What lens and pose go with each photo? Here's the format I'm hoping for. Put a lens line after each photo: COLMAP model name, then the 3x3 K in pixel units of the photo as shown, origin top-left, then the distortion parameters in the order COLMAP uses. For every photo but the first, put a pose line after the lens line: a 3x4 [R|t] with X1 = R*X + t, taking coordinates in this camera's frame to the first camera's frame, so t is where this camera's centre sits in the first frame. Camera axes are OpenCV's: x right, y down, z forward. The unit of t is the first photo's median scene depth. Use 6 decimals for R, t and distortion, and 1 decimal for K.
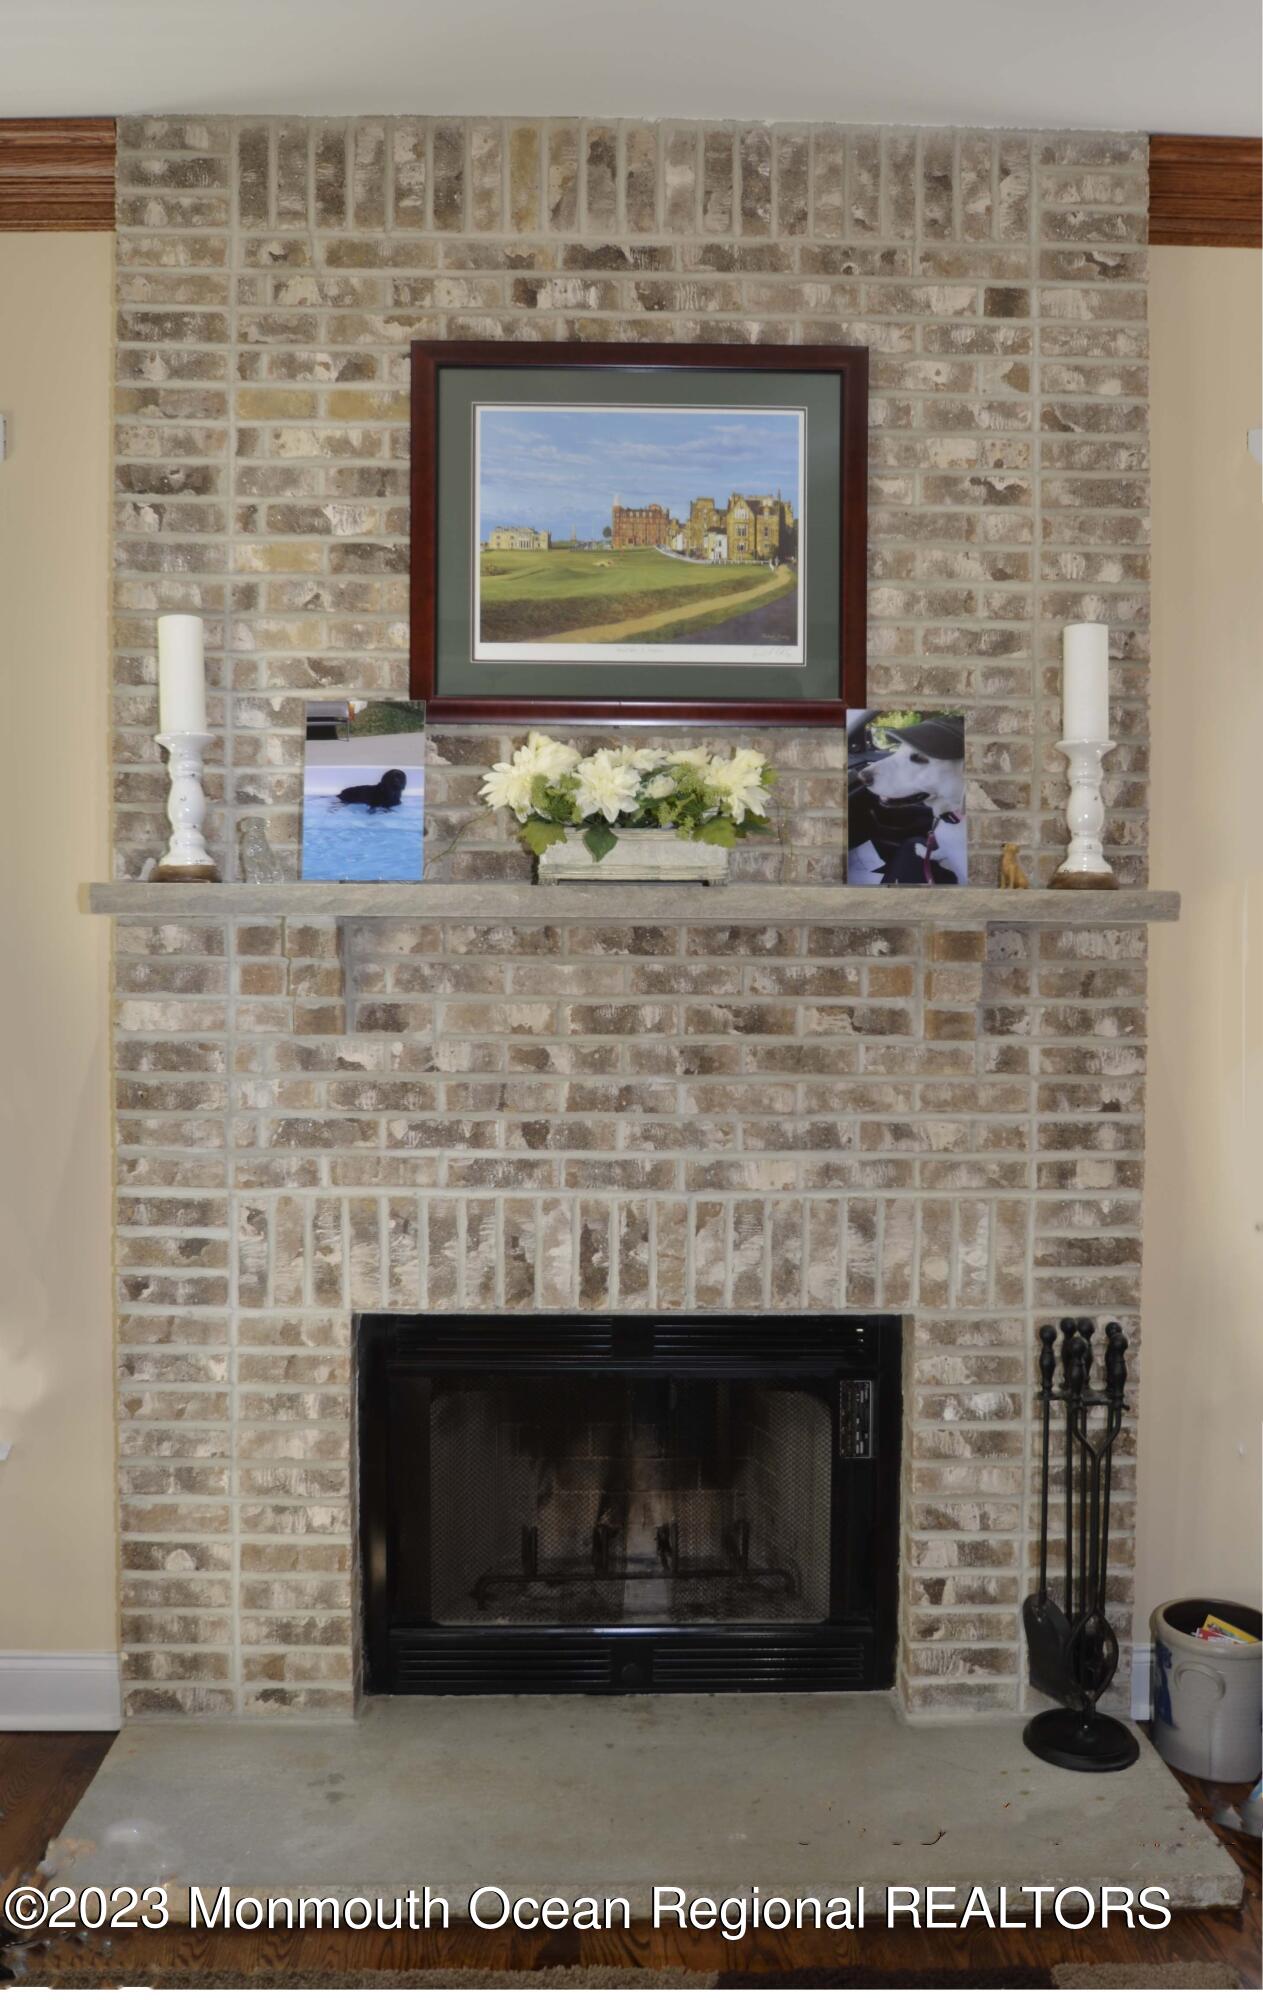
lens RADIAL K [[1538.0, 0, 629.6], [0, 1538.0, 998.8], [0, 0, 1]] dist [-0.032855, -0.005416]
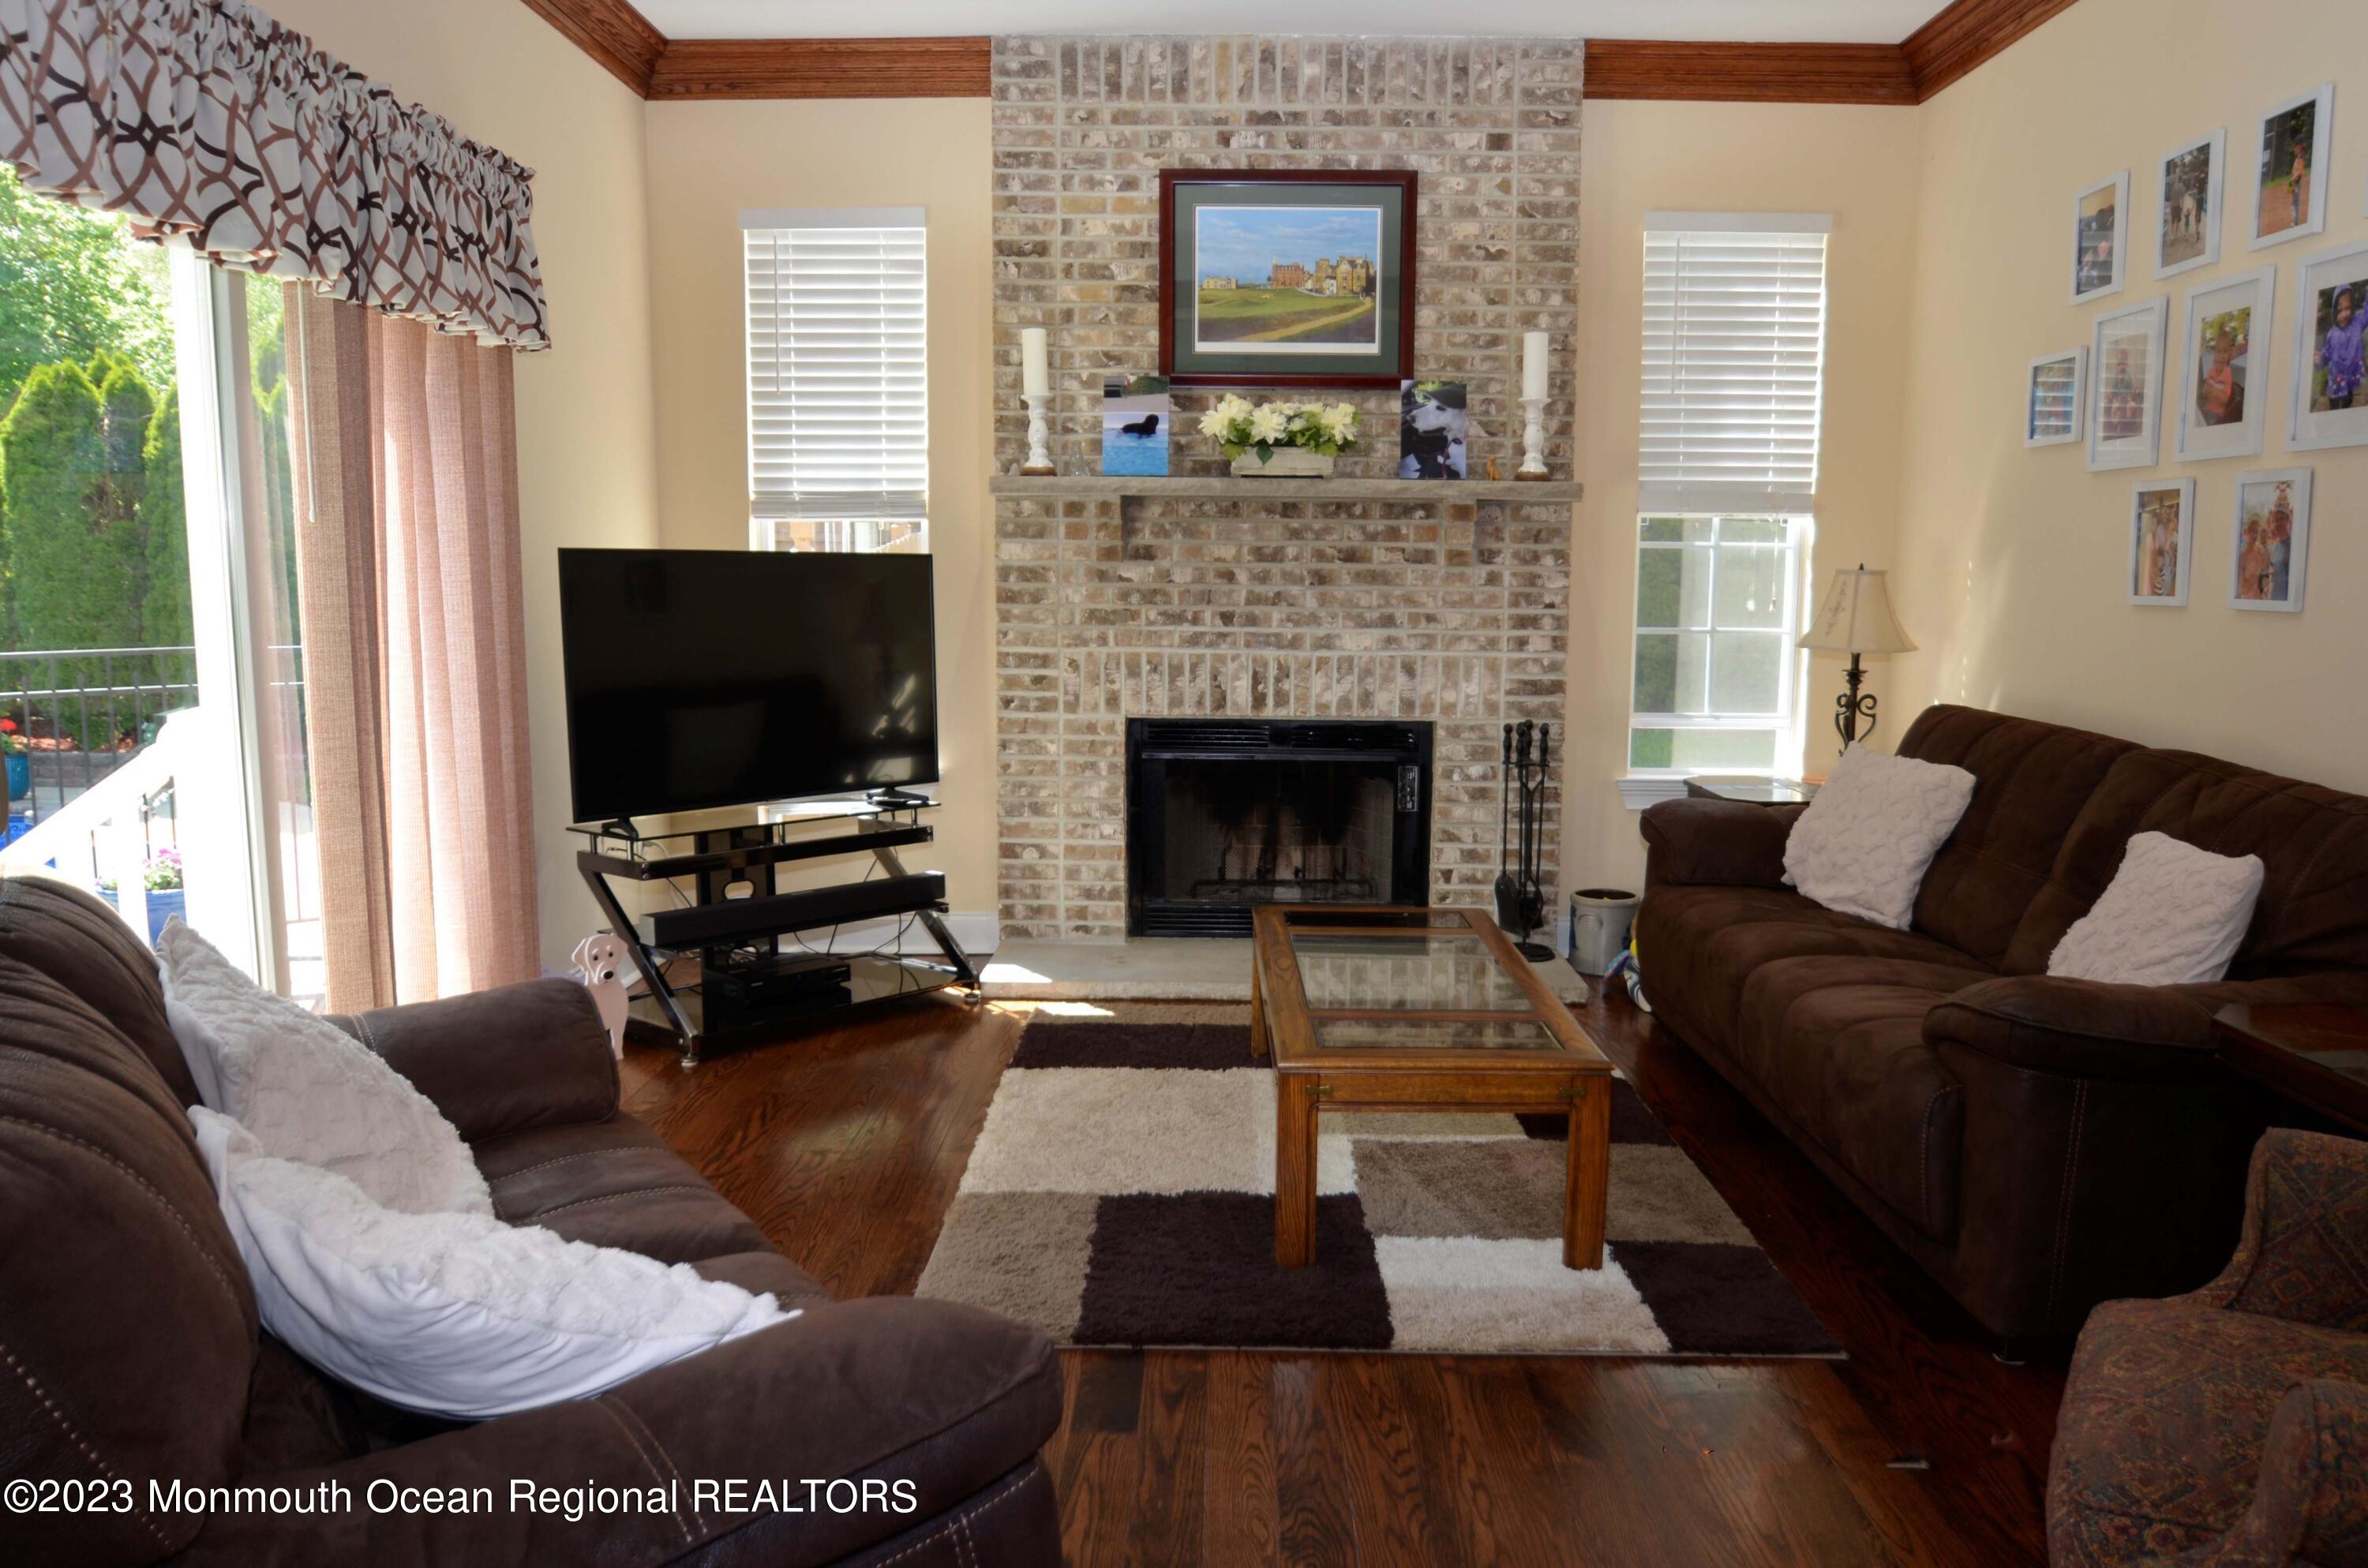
lens RADIAL K [[1610.8, 0, 1232.5], [0, 1610.8, 782.9], [0, 0, 1]] dist [-0.036957, 0.000389]
pose [[0.999384, 0.008173, -0.034116, 0.011101], [-0.004789, 0.995162, 0.098126, 0.095359], [0.034753, -0.097903, 0.994589, -0.905413]]
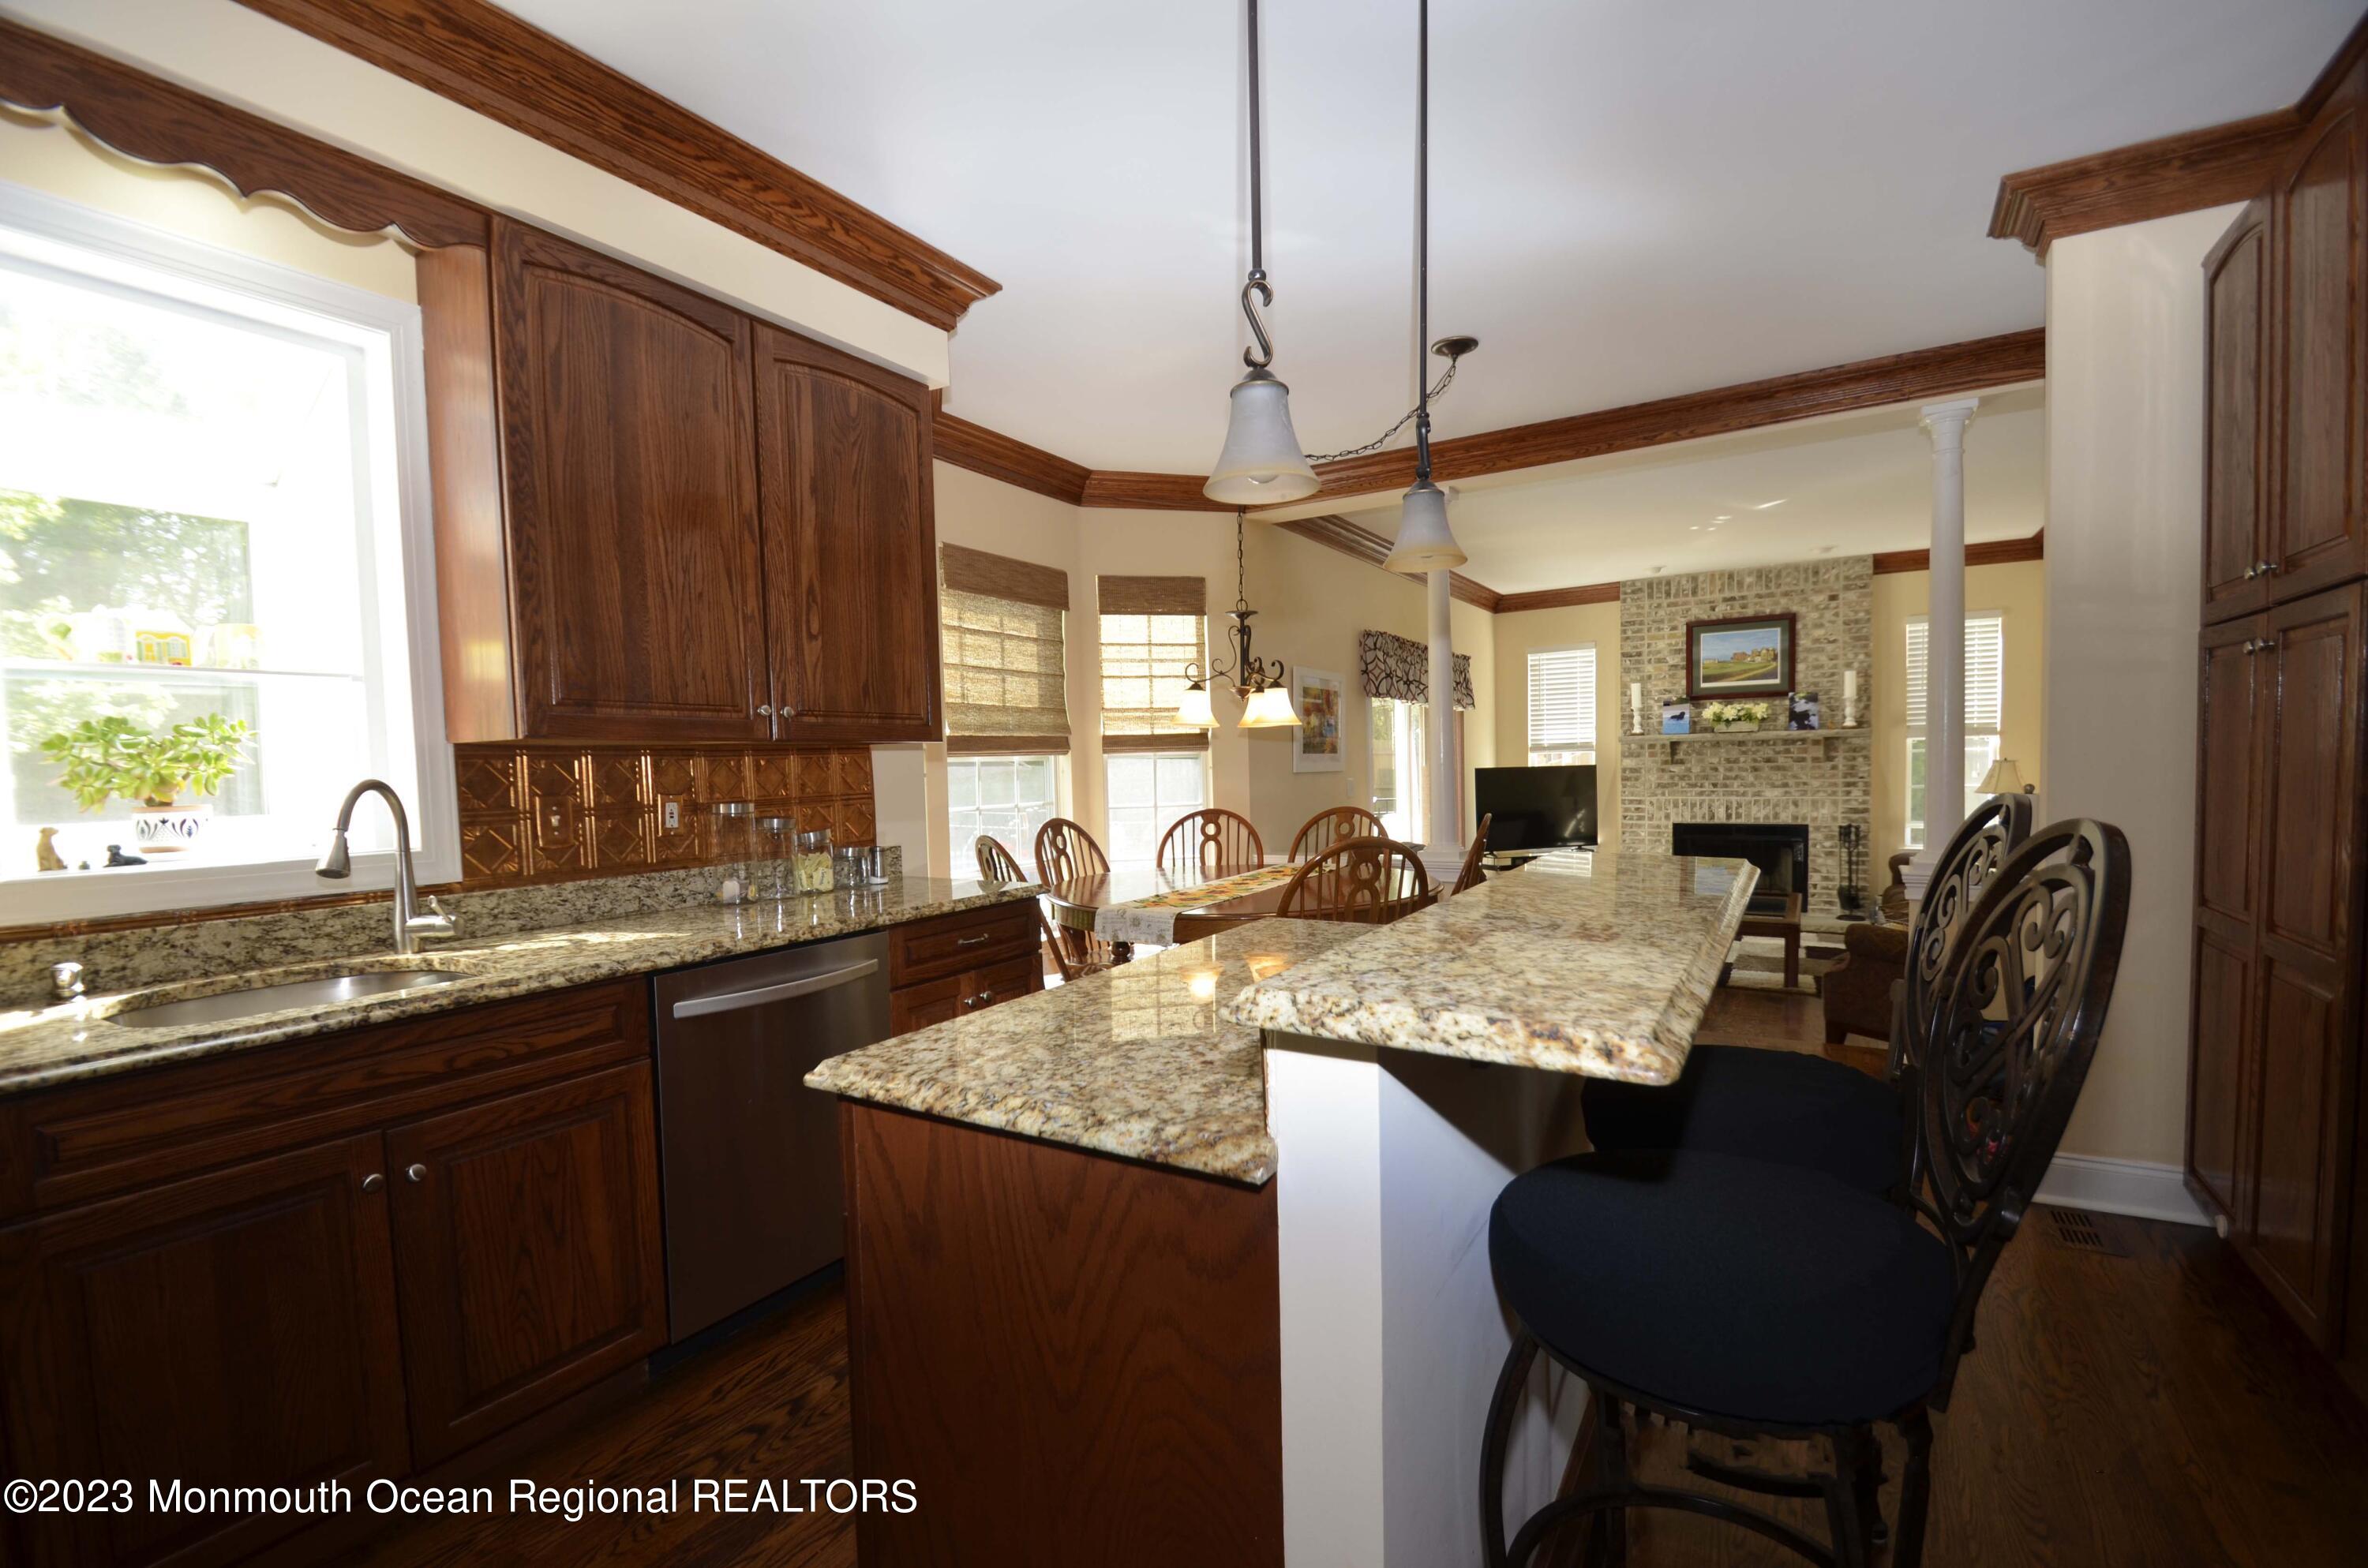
lens RADIAL K [[1025.3, 0, 1181.4], [0, 1025.3, 819.0], [0, 0, 1]] dist [0.001903, 0.000043]
pose [[0.832846, 0.003986, -0.553491, 0.323835], [0.010571, 0.999677, 0.023106, 0.102428], [0.553404, -0.025095, 0.832535, -2.583812]]
